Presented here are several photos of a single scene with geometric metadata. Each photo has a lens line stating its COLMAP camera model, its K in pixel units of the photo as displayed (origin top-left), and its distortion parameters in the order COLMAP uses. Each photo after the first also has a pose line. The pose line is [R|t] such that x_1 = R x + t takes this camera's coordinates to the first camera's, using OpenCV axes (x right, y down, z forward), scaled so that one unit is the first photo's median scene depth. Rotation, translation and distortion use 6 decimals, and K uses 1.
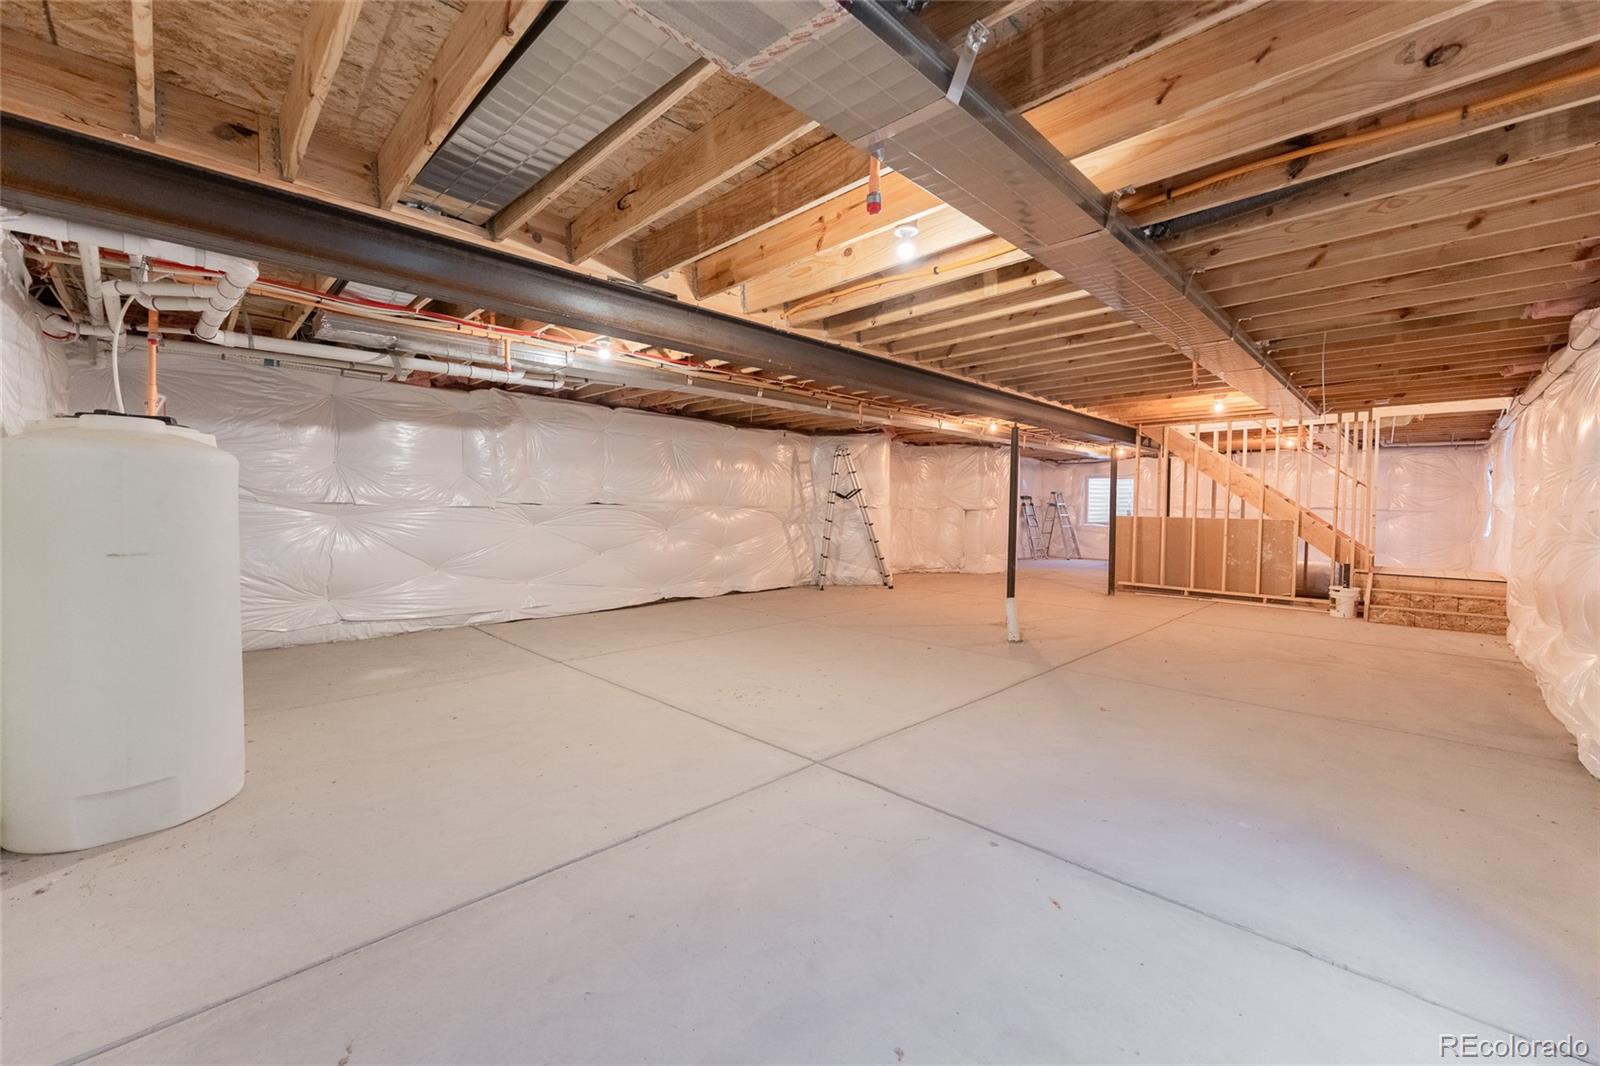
lens RADIAL K [[636.1, 0, 792.9], [0, 636.1, 523.2], [0, 0, 1]] dist [0.000821, 0.000067]
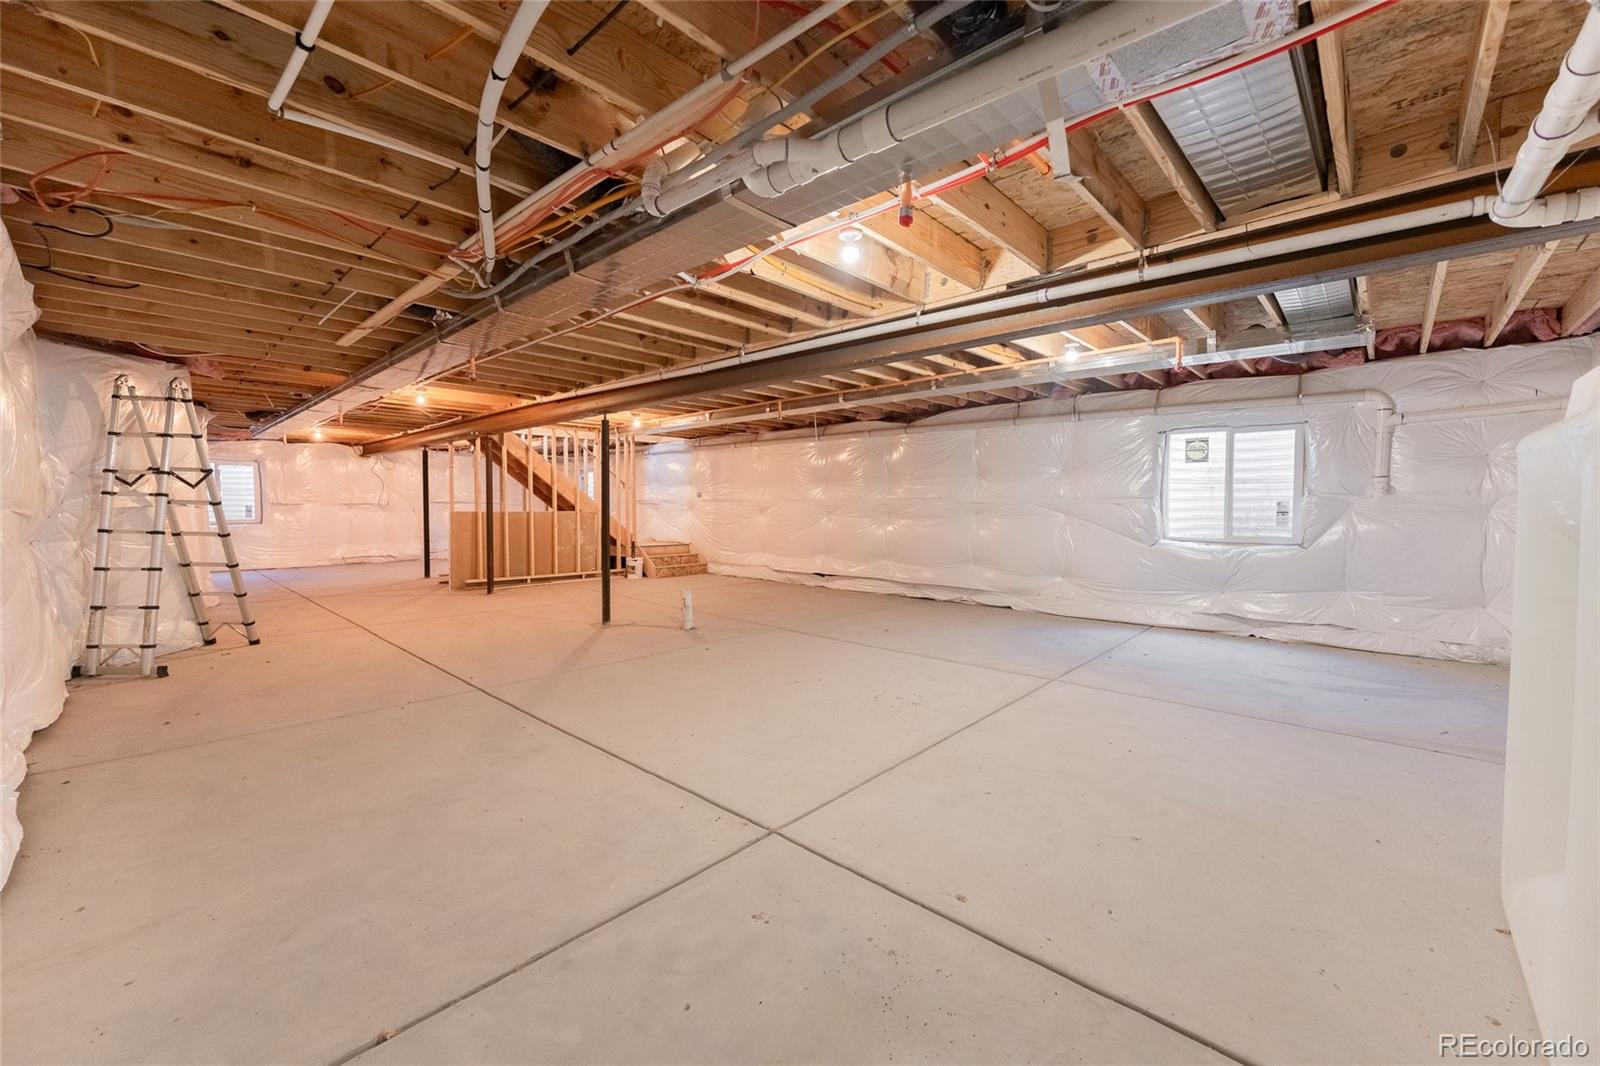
lens RADIAL K [[636.1, 0, 792.9], [0, 636.1, 523.2], [0, 0, 1]] dist [0.000821, 0.000067]
pose [[-0.044035, -0.035461, 0.998400, -0.530237], [0.025492, 0.999005, 0.036607, -0.019381], [-0.998705, 0.027063, -0.043087, 0.633346]]
